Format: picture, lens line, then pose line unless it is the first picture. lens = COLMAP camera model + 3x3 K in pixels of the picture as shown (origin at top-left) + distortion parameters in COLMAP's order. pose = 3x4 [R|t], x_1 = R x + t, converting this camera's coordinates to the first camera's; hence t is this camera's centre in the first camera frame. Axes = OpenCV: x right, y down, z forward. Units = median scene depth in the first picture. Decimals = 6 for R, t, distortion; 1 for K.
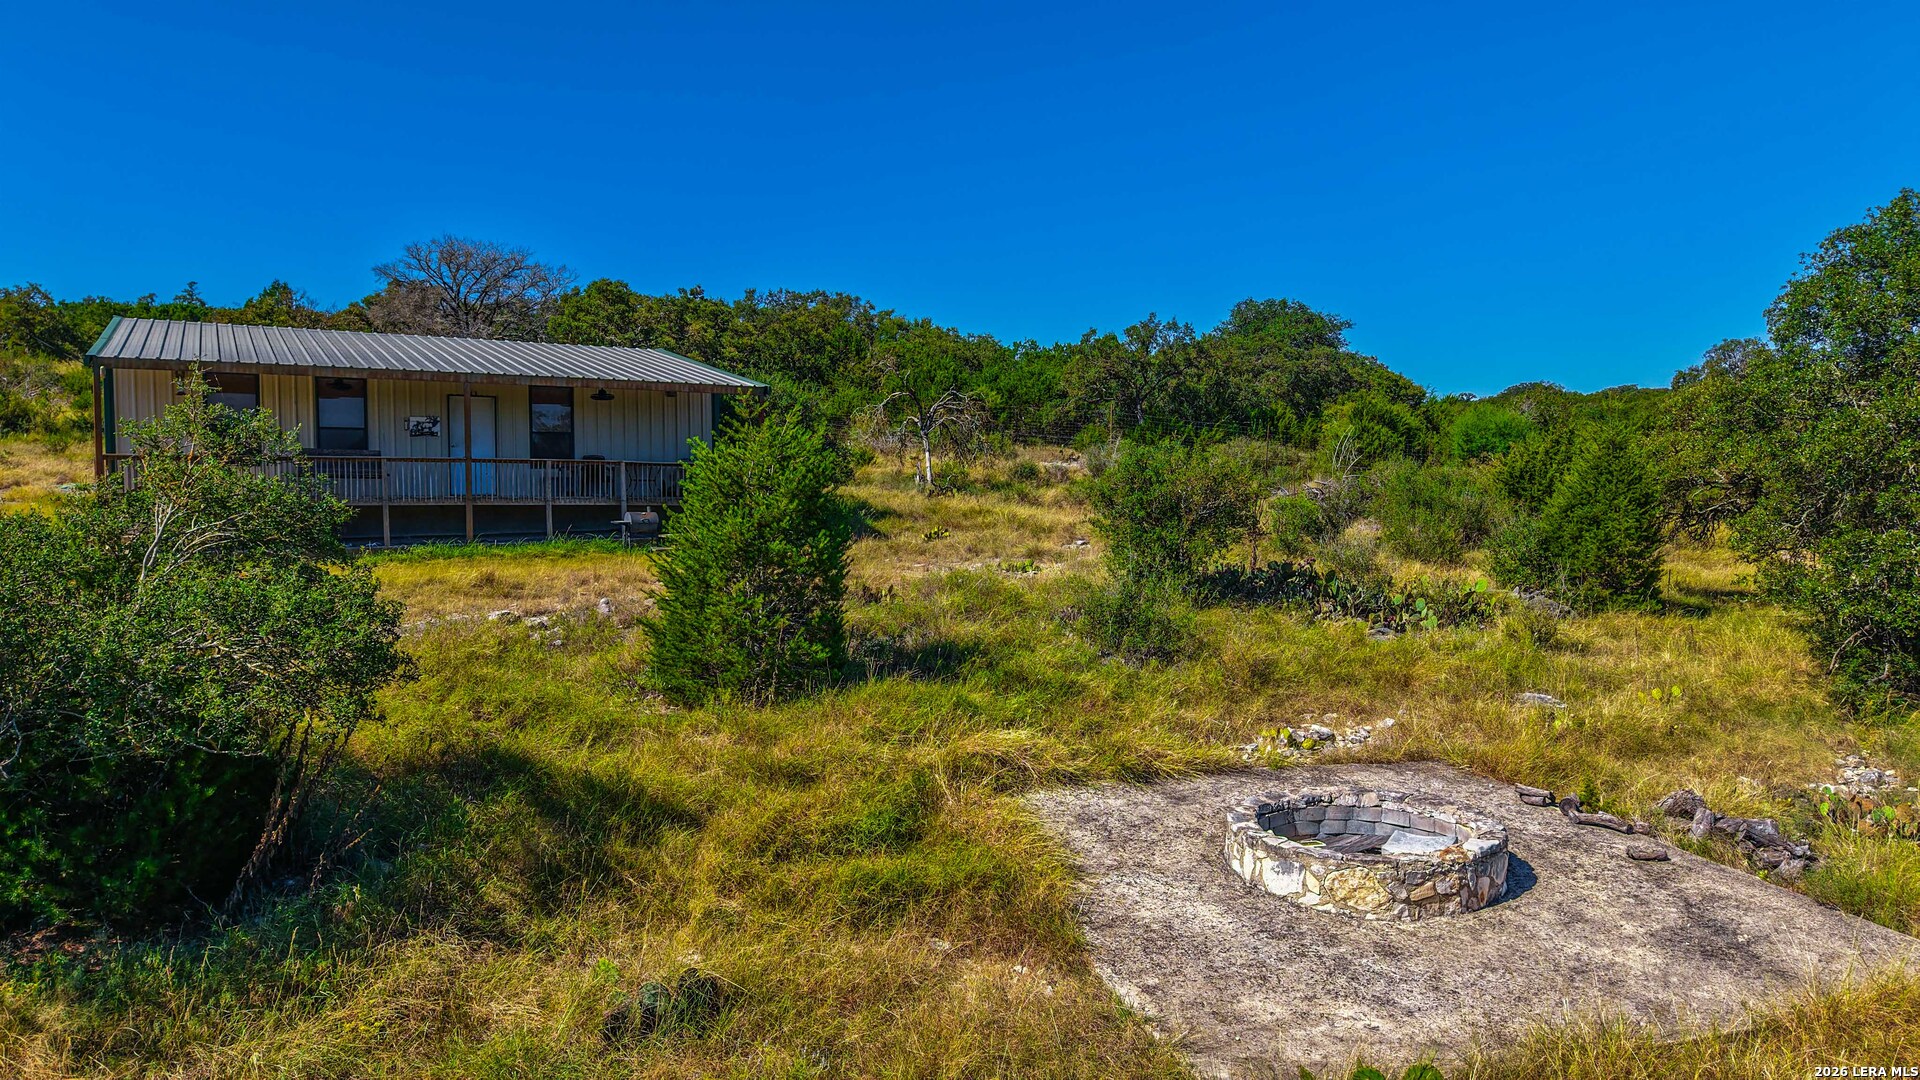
lens RADIAL K [[1283.8, 0, 960.0], [0, 1283.8, 540.0], [0, 0, 1]] dist [0.029155, -0.030255]
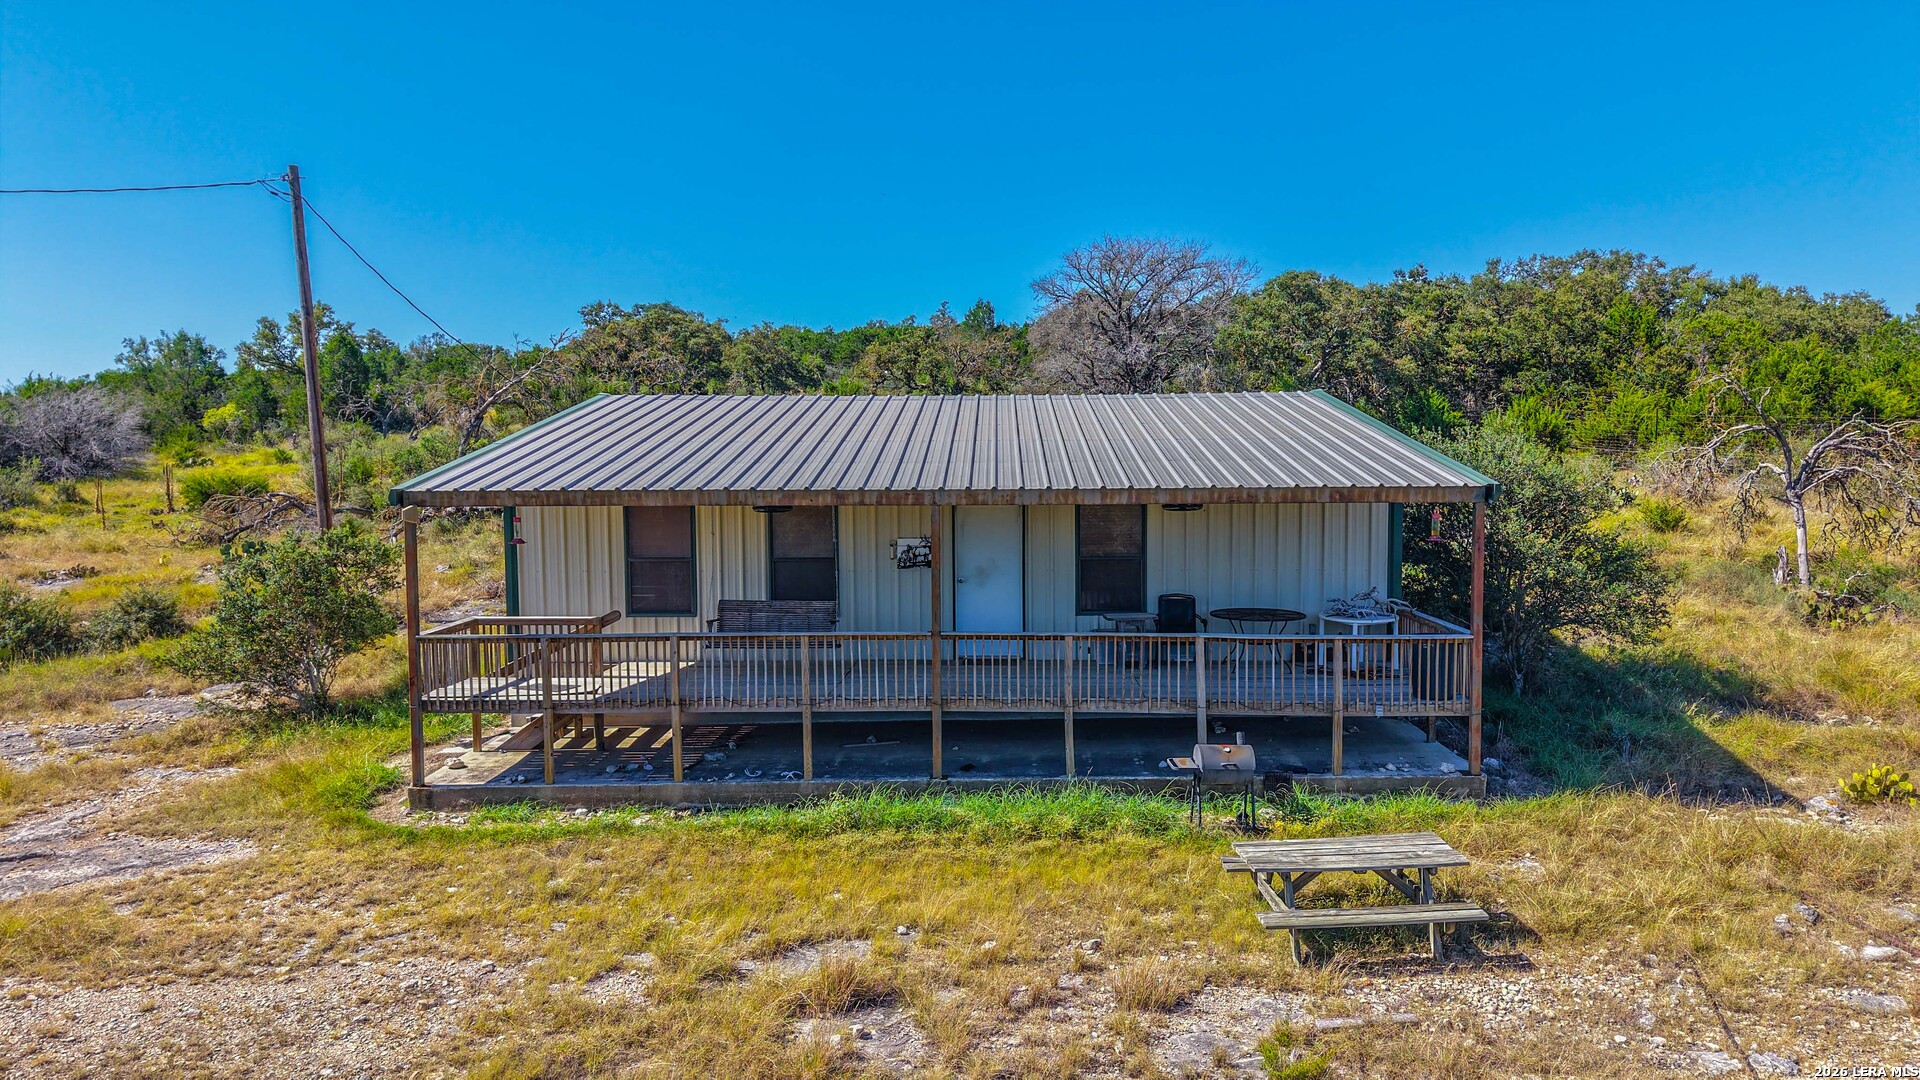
lens RADIAL K [[1283.8, 0, 960.0], [0, 1283.8, 540.0], [0, 0, 1]] dist [0.029155, -0.030255]
pose [[0.849792, 0.018150, -0.526805, -0.029659], [-0.010055, 0.999783, 0.018226, -0.051086], [0.527022, -0.010191, 0.849791, 0.225494]]
